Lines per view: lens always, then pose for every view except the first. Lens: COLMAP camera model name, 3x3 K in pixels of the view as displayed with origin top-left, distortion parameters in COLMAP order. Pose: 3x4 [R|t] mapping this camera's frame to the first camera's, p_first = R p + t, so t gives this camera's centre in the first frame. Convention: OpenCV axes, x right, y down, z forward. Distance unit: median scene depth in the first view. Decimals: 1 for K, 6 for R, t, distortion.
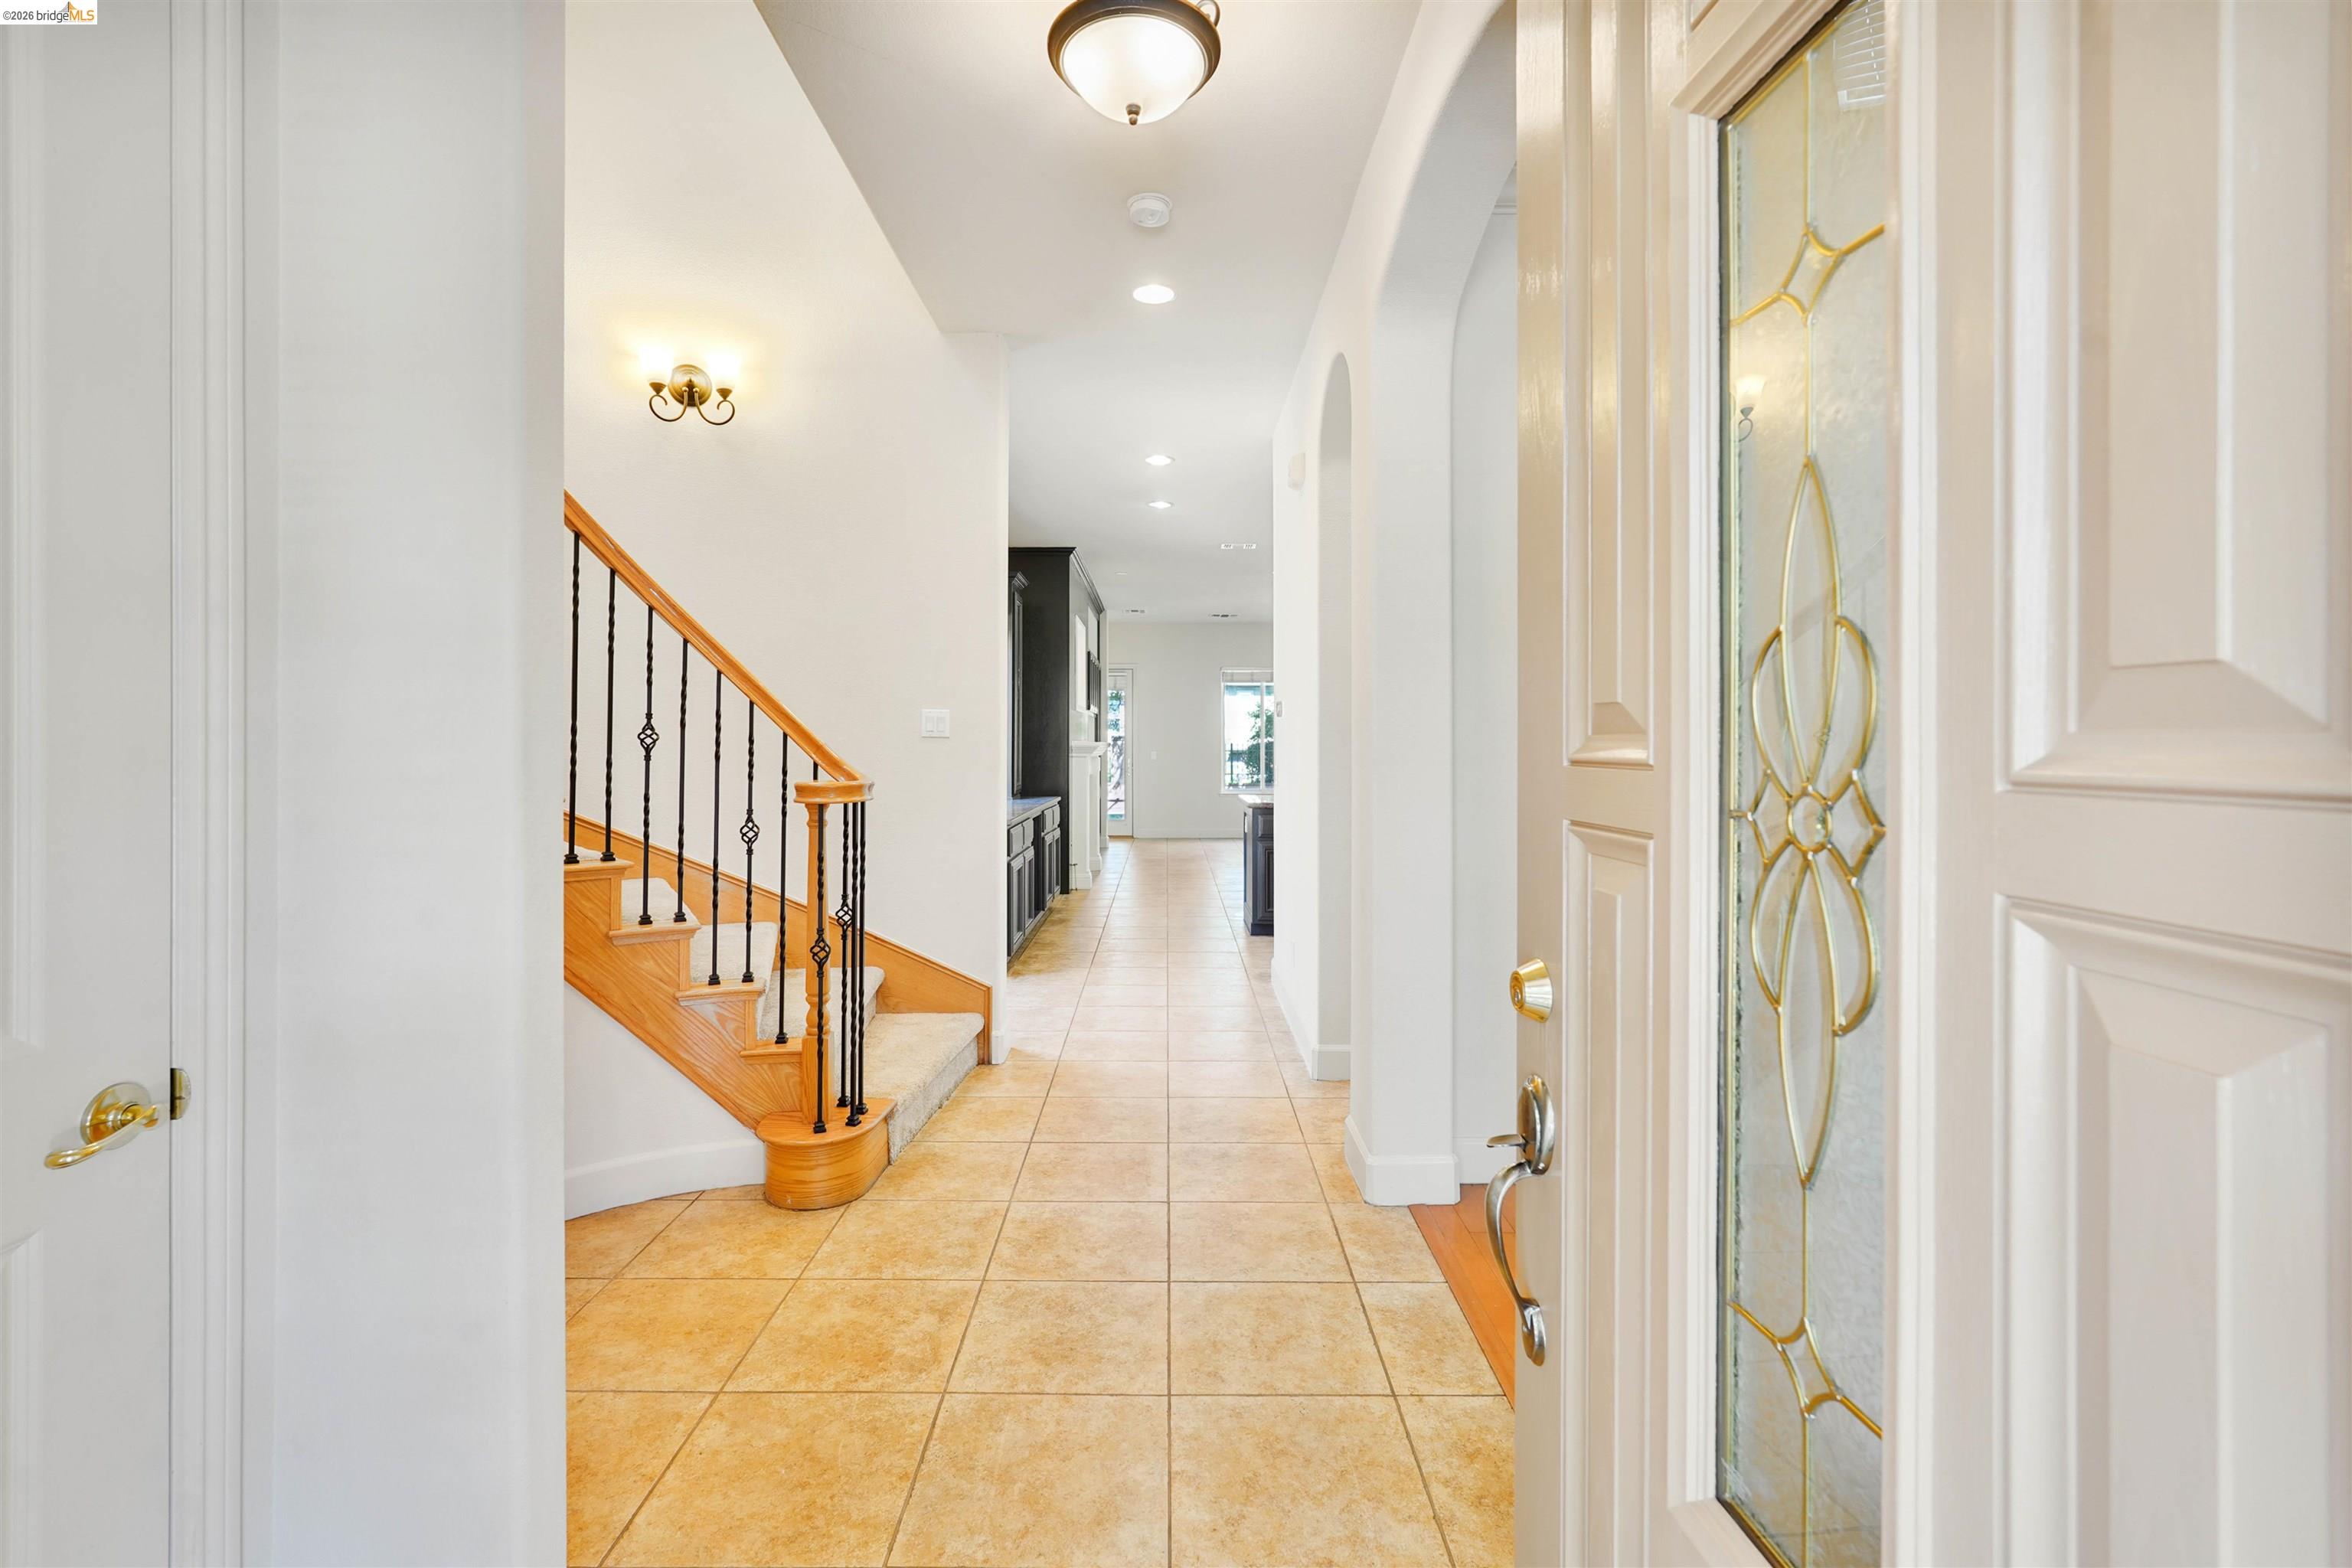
lens RADIAL K [[1045.9, 0, 1183.4], [0, 1045.9, 745.1], [0, 0, 1]] dist [-0.015122, 0.007602]
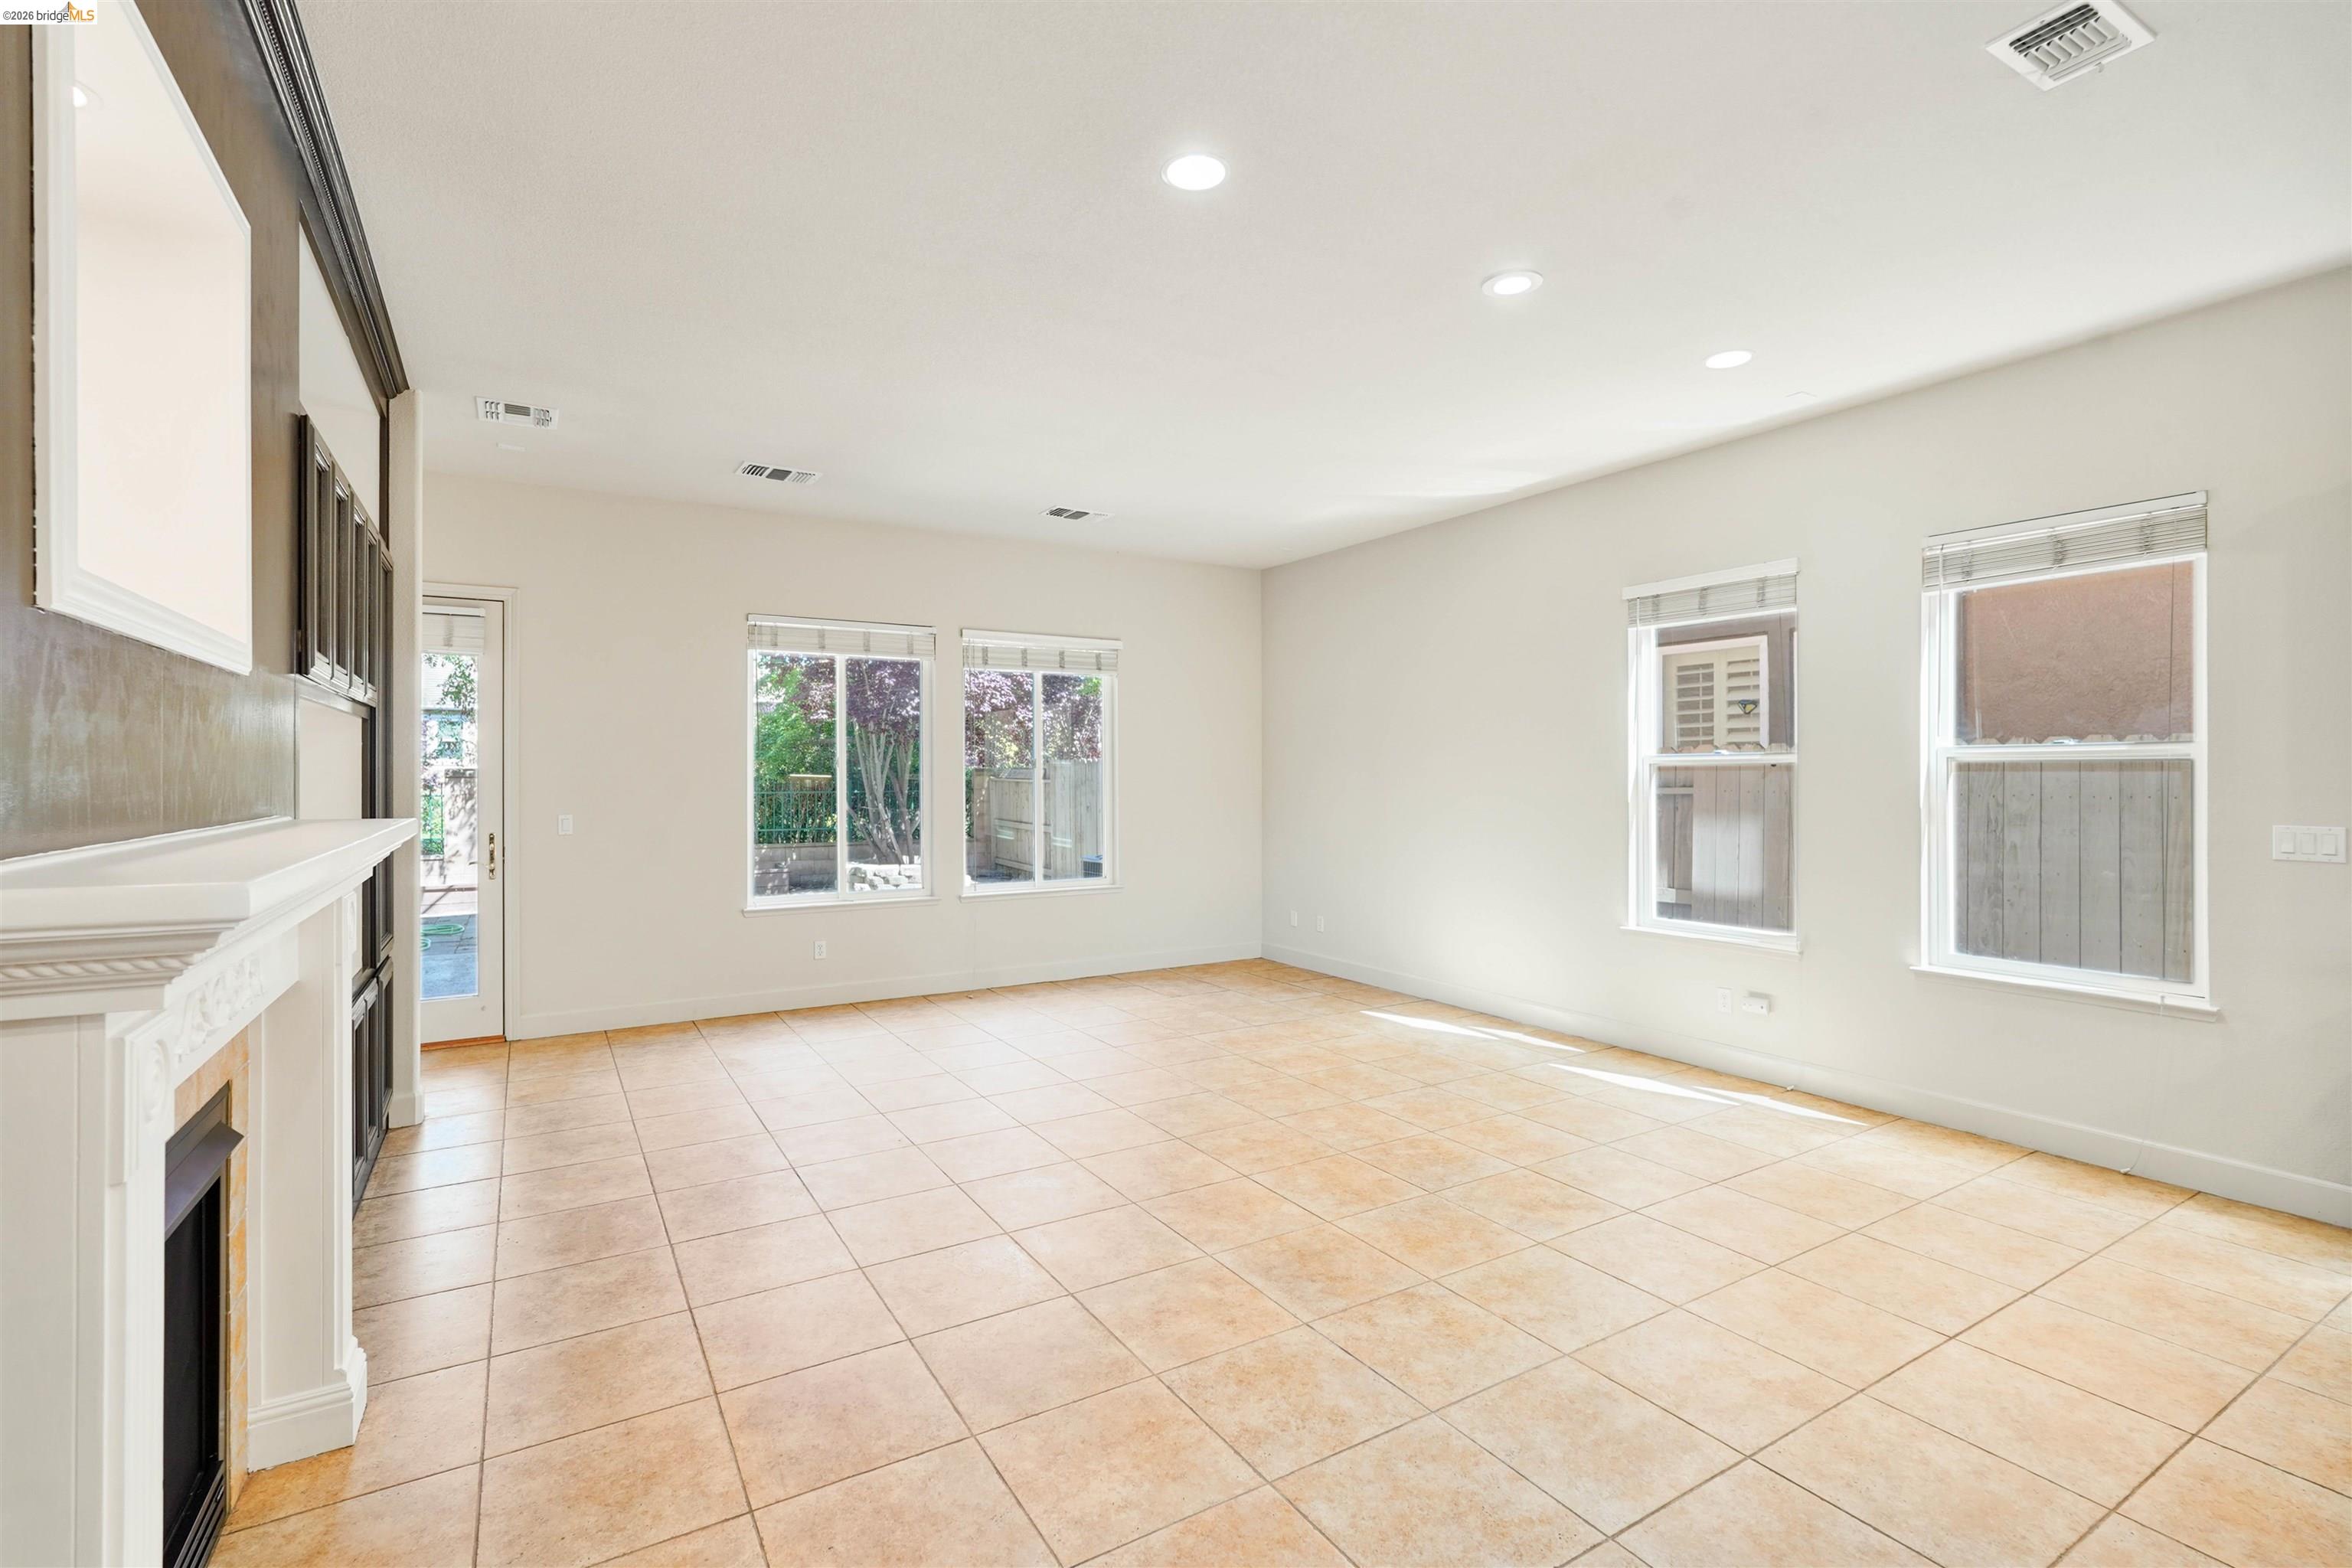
lens RADIAL K [[1045.9, 0, 1164.7], [0, 1045.9, 775.7], [0, 0, 1]] dist [-0.015122, 0.007602]
pose [[0.863402, -0.000110, 0.504516, -0.192574], [-0.000710, 0.999999, 0.001433, -0.054519], [-0.504516, -0.001595, 0.863401, 3.315440]]
